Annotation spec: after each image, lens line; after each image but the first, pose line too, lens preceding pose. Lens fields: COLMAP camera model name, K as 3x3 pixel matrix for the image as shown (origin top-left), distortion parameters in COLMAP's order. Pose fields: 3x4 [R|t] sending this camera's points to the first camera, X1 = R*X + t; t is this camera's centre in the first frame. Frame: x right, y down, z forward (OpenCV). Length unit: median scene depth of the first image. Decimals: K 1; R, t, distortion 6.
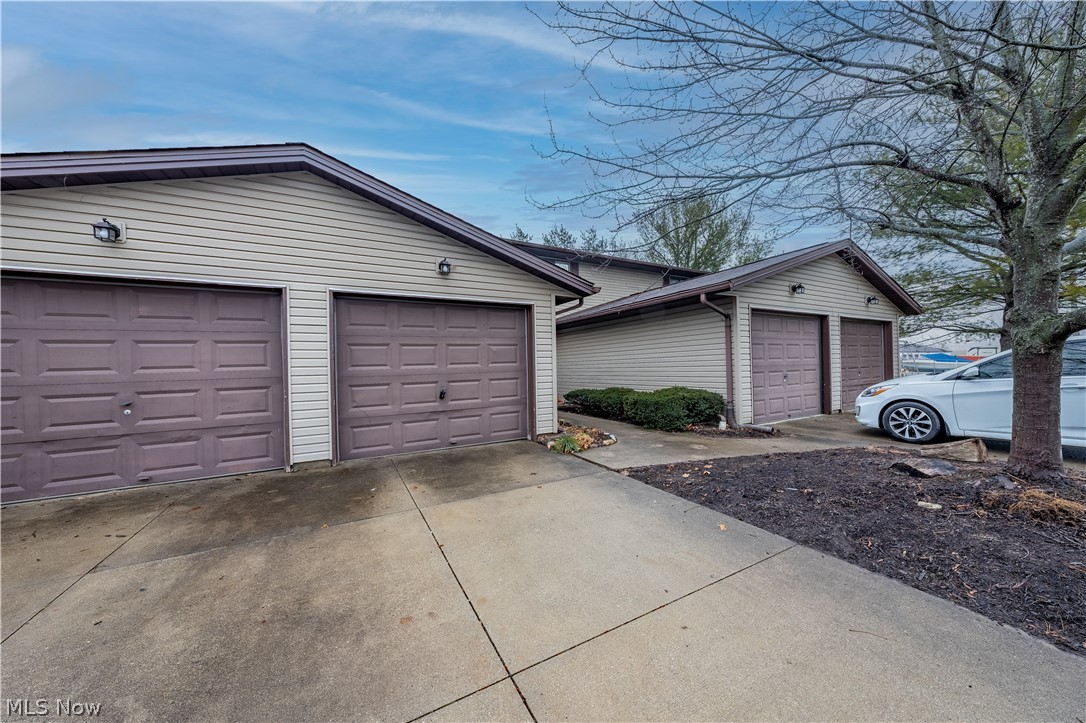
lens RADIAL K [[370.1, 0, 545.9], [0, 370.1, 370.7], [0, 0, 1]] dist [-0.004147, -0.000041]
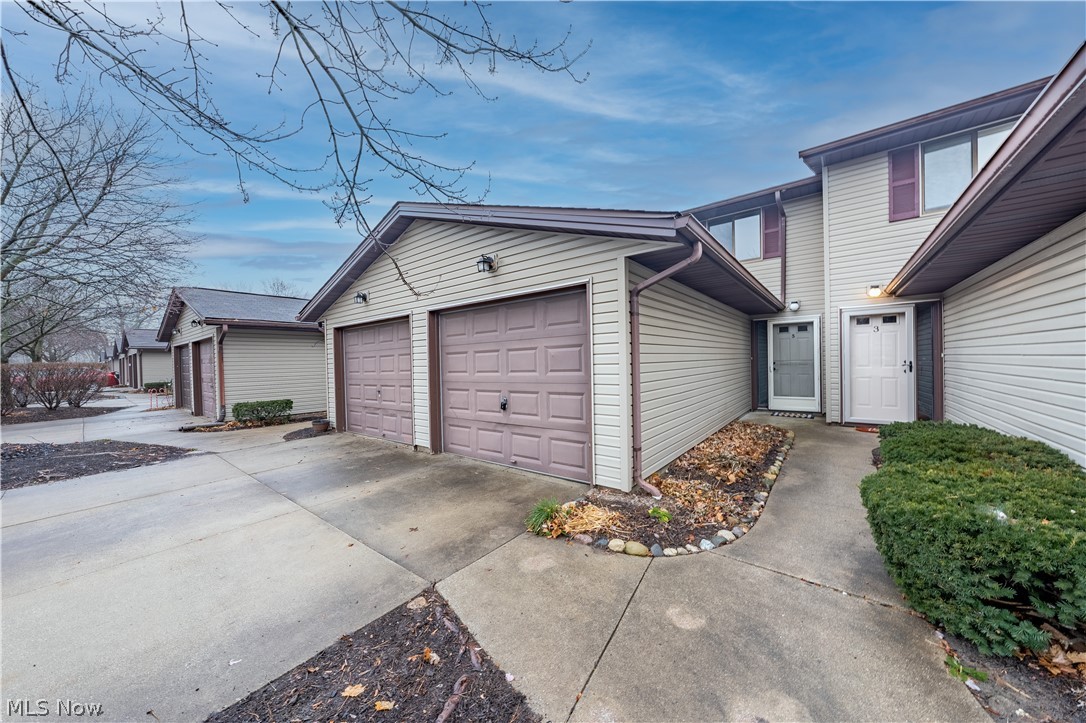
lens RADIAL K [[371.4, 0, 543.3], [0, 371.4, 365.2], [0, 0, 1]] dist [-0.003111, -0.000083]
pose [[0.380644, 0.025374, -0.924374, 0.674682], [0.007249, 0.999511, 0.030421, -0.069298], [0.924693, -0.018281, 0.380274, 0.854605]]
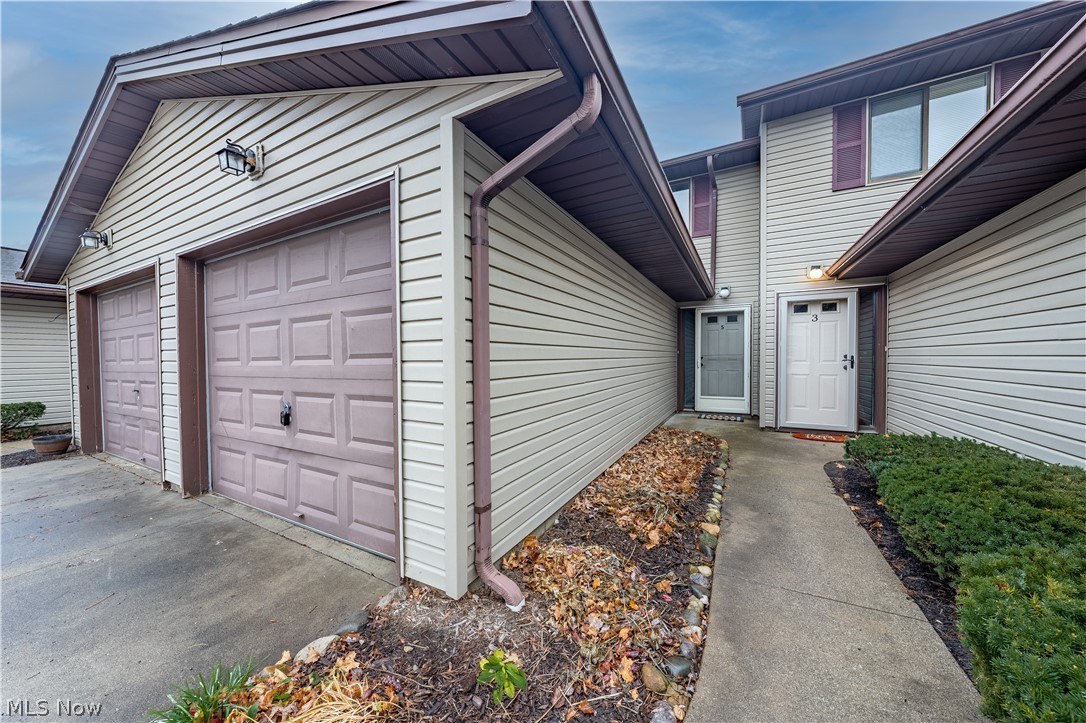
lens RADIAL K [[367.1, 0, 544.2], [0, 367.1, 364.8], [0, 0, 1]] dist [-0.002684, -0.000120]
pose [[0.533740, 0.037520, -0.844816, 0.394203], [-0.010941, 0.999238, 0.037466, -0.037342], [0.845578, -0.010755, 0.533744, 1.181248]]
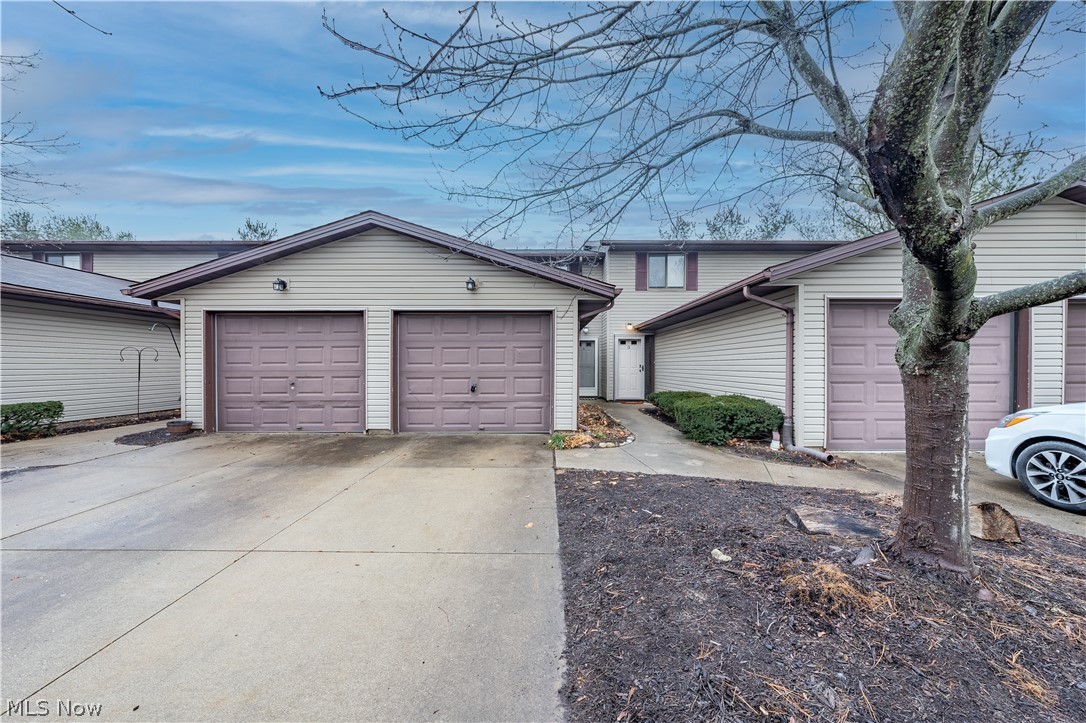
lens RADIAL K [[370.1, 0, 545.9], [0, 370.1, 370.7], [0, 0, 1]] dist [-0.004147, -0.000041]
pose [[0.873098, 0.032367, -0.486469, 0.600987], [-0.026314, 0.999468, 0.019272, -0.027160], [0.486834, -0.004025, 0.873485, 0.052953]]
